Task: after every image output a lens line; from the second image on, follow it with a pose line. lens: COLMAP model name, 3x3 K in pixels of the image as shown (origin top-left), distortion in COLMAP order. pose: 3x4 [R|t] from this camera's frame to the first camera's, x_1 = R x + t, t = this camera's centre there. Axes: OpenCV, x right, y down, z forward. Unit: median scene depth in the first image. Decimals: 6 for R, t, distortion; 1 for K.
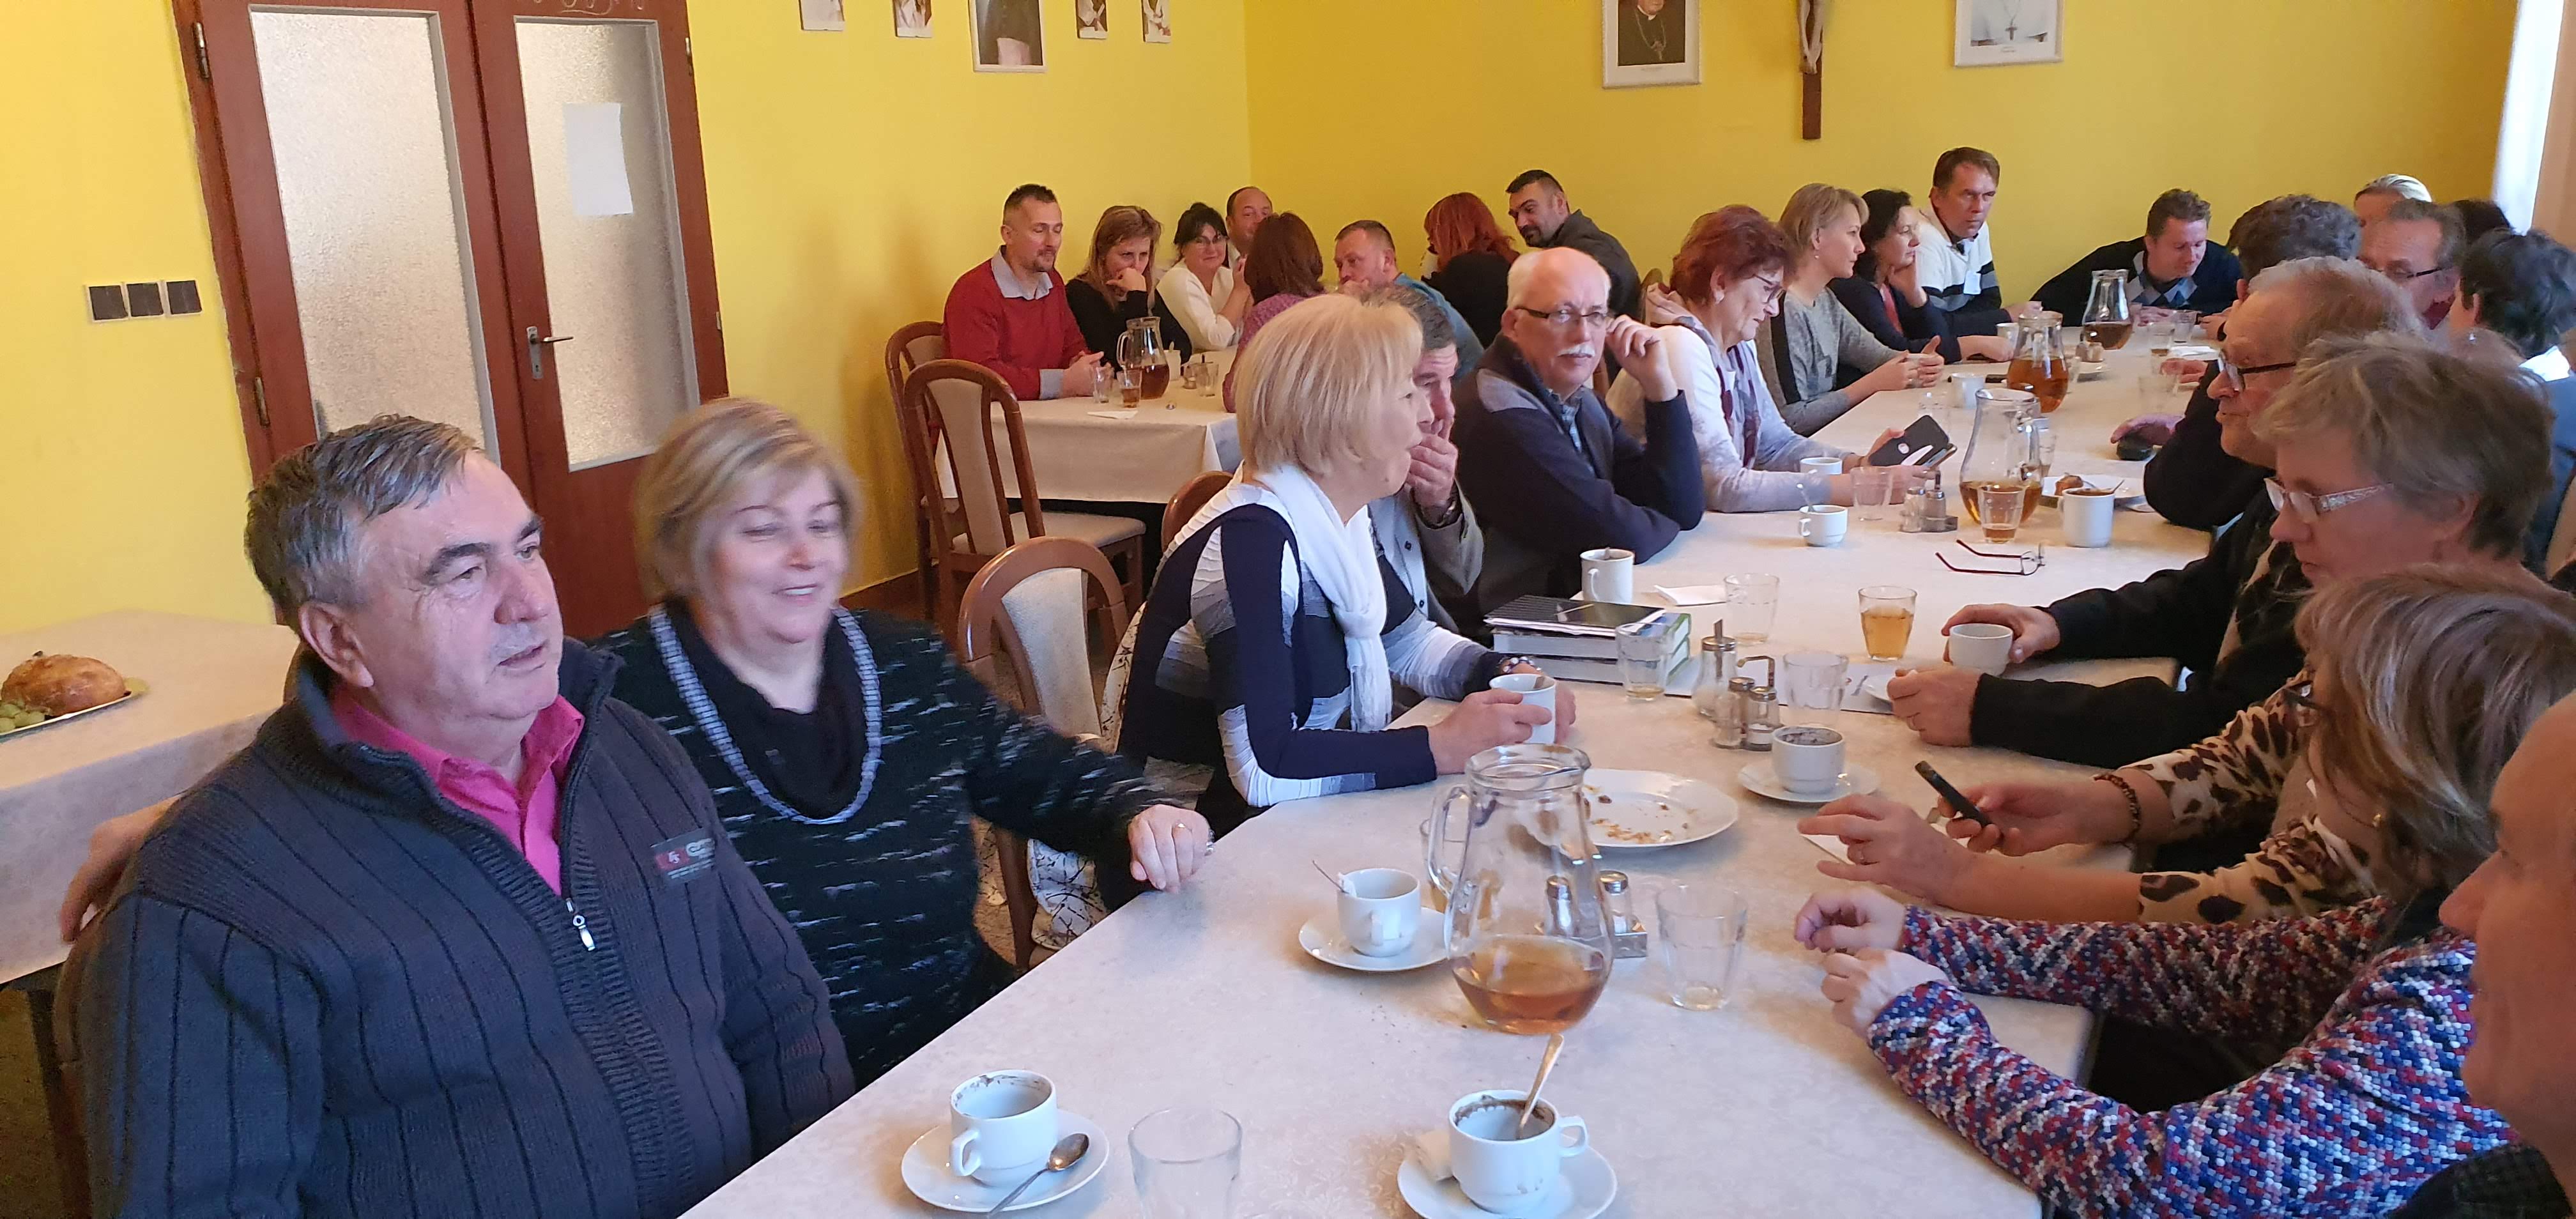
lens RADIAL K [[1937.3, 0, 1248.1], [0, 1937.3, 666.9], [0, 0, 1]] dist [0.060694, -0.121525]
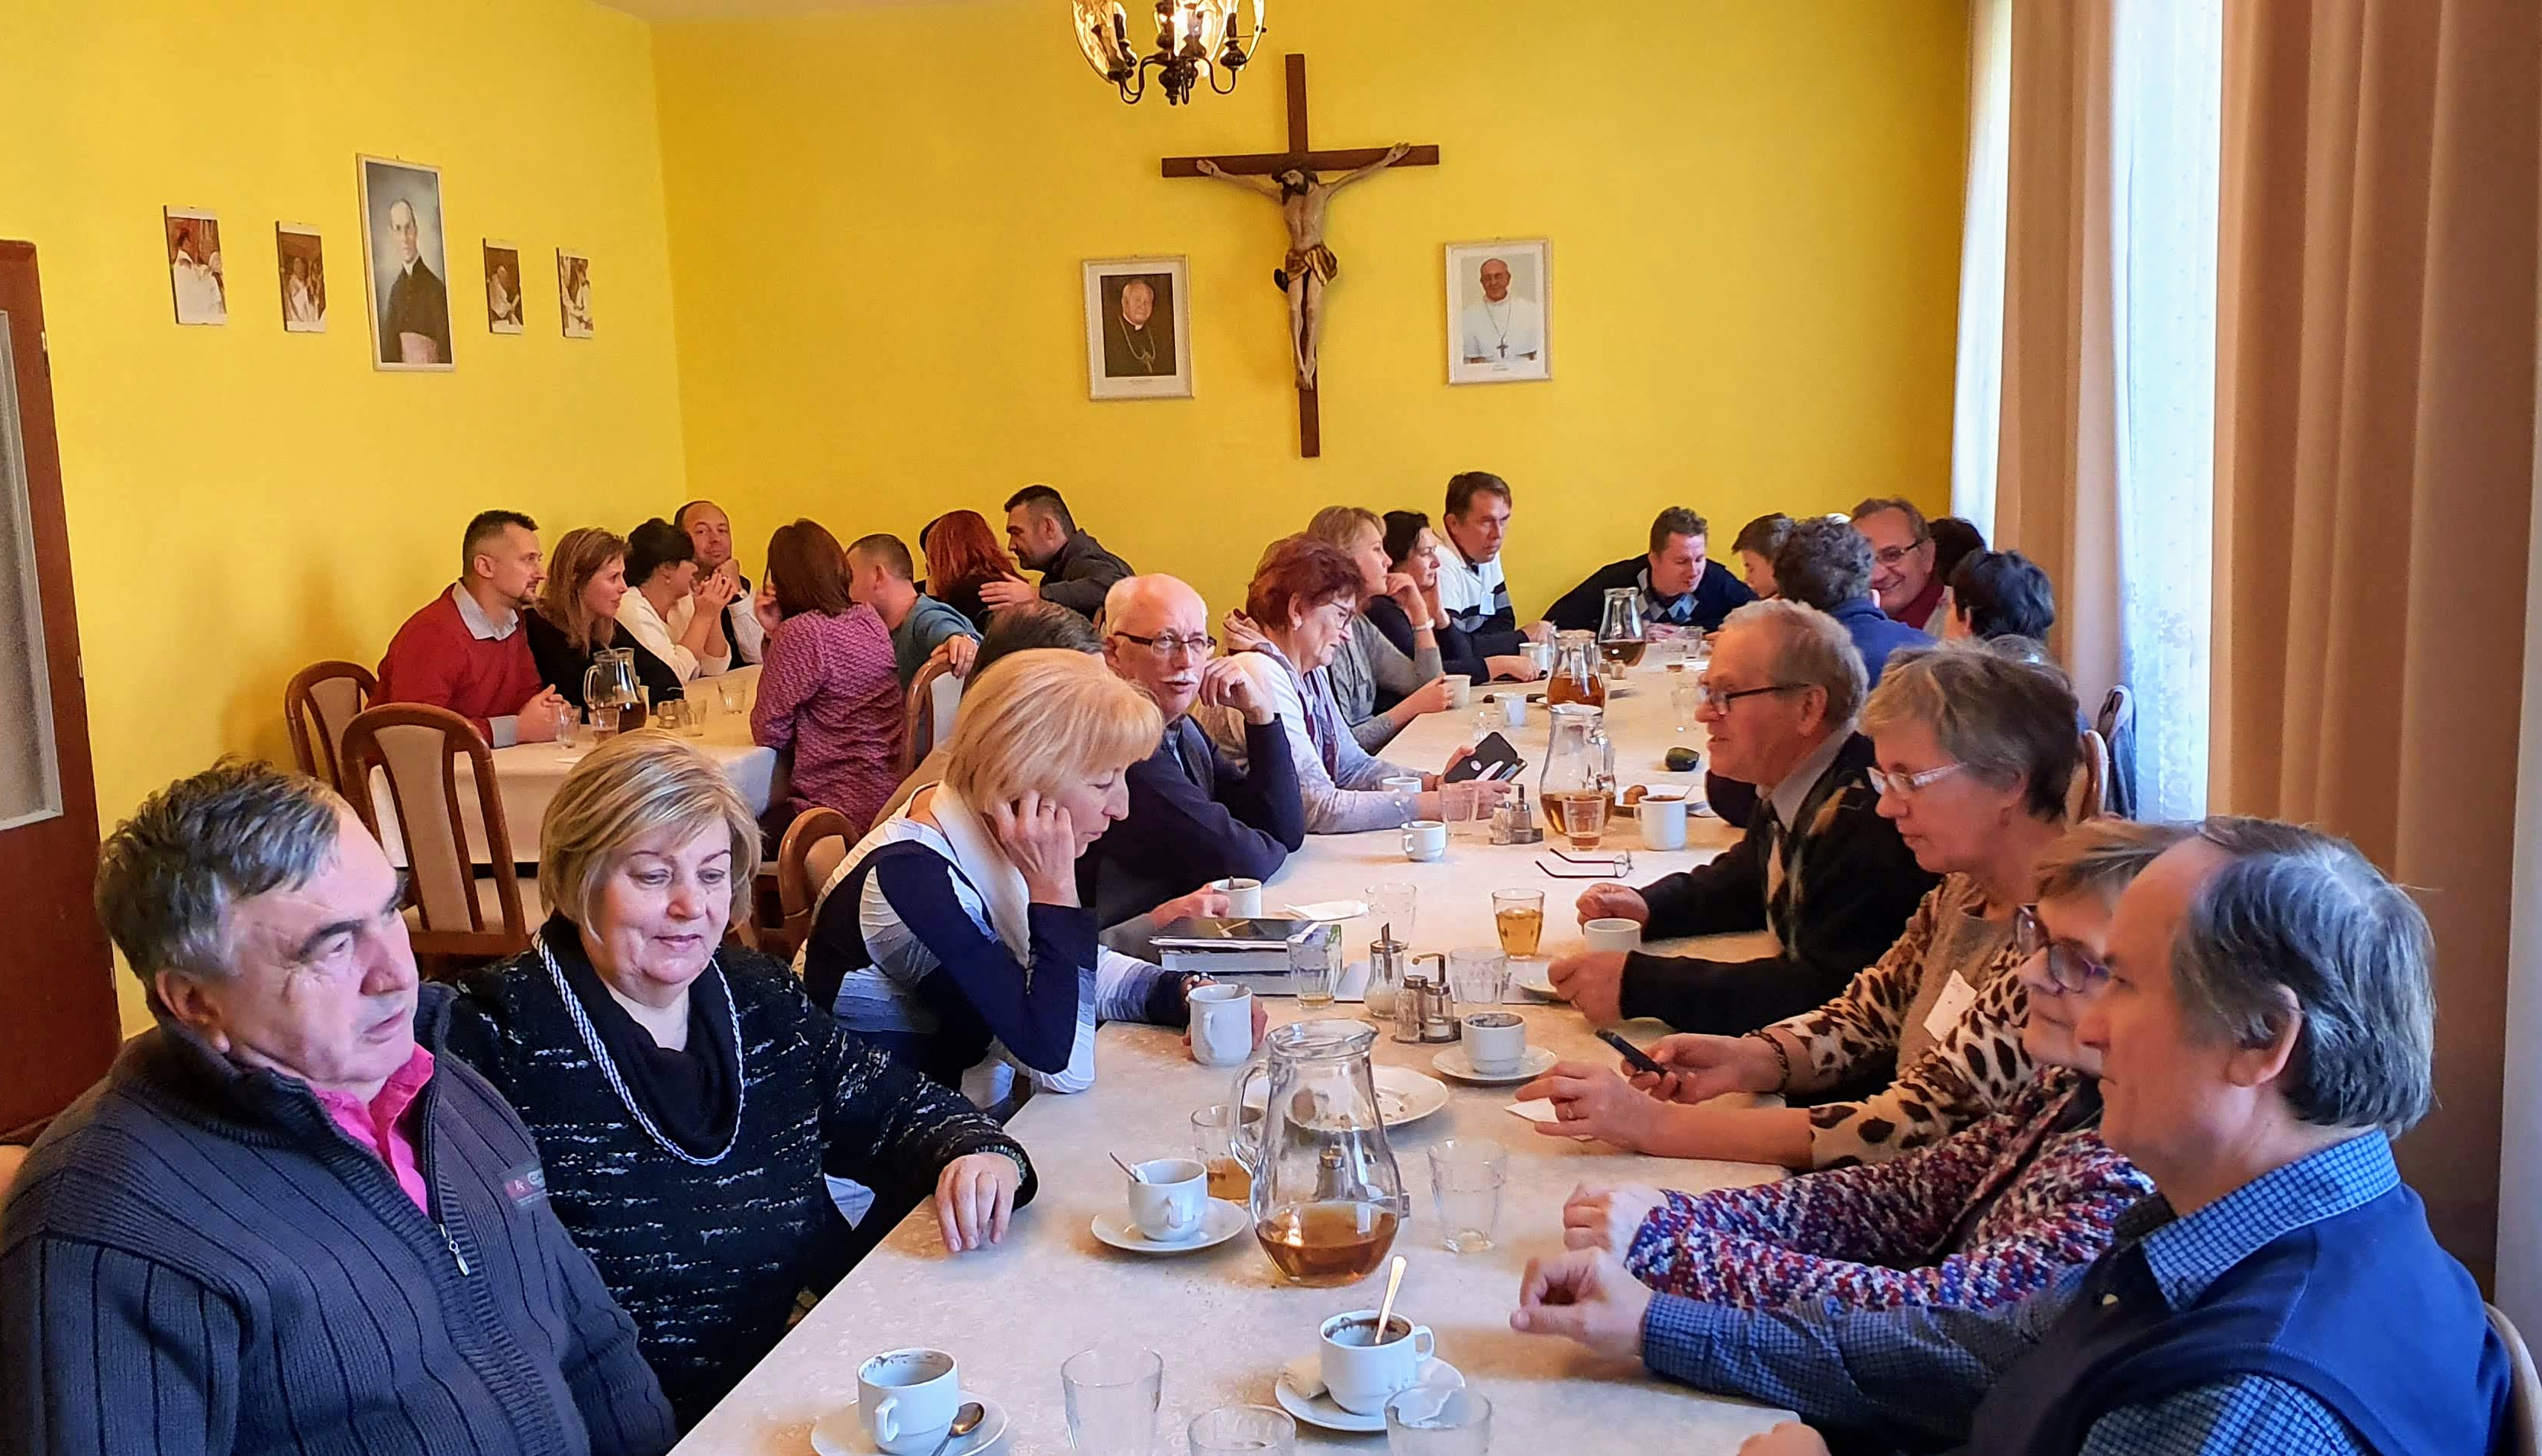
lens RADIAL K [[2393.5, 0, 1274.4], [0, 2393.5, 678.4], [0, 0, 1]] dist [0.168527, -0.455656]
pose [[0.957289, -0.023203, 0.288199, -0.143442], [0.069913, 0.985772, -0.152859, 0.030440], [-0.280551, 0.166479, 0.945291, -0.173506]]
